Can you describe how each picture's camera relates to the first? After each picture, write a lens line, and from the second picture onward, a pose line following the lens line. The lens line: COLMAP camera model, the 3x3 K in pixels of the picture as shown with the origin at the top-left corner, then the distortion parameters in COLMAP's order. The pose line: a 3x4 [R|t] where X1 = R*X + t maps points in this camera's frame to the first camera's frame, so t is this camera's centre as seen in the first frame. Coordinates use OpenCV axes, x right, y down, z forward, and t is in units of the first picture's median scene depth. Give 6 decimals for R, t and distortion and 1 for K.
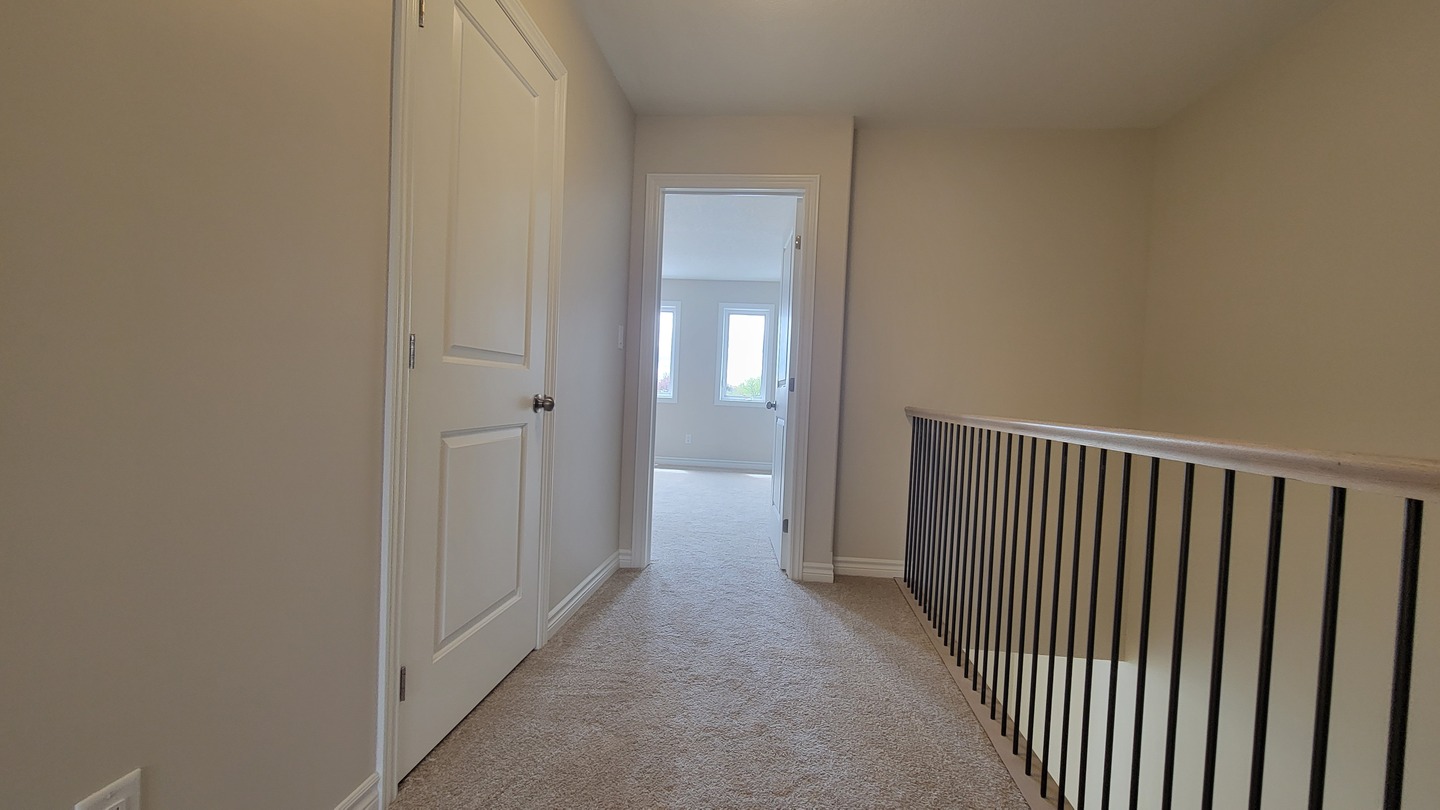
lens RADIAL K [[585.8, 0, 727.2], [0, 585.8, 401.1], [0, 0, 1]] dist [-0.003113, -0.001632]
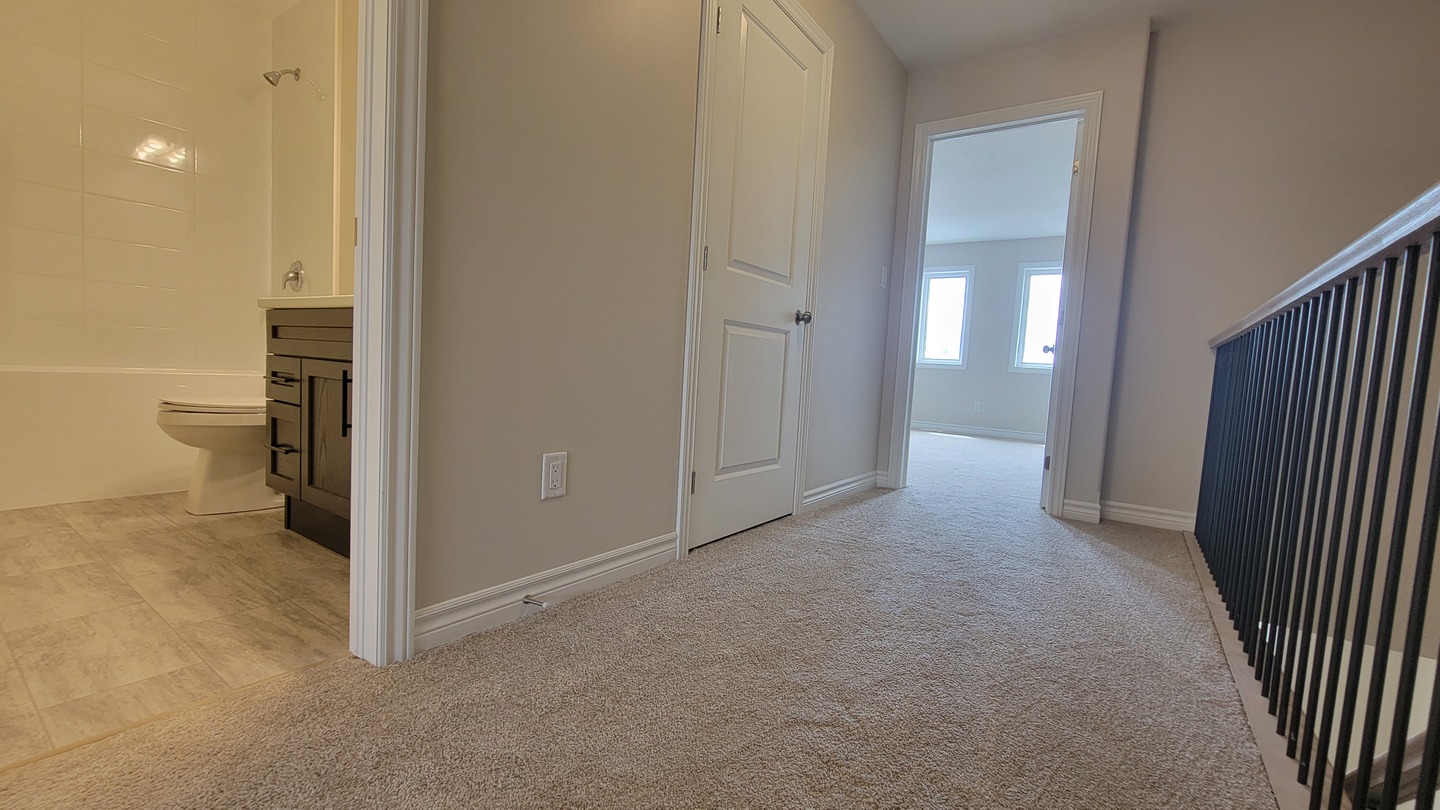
lens RADIAL K [[585.8, 0, 723.2], [0, 585.8, 401.3], [0, 0, 1]] dist [-0.003113, -0.001632]
pose [[0.870686, 0.041121, -0.490118, 0.154421], [-0.031977, 0.999123, 0.027021, 0.151699], [0.490799, -0.007854, 0.871237, -0.173450]]
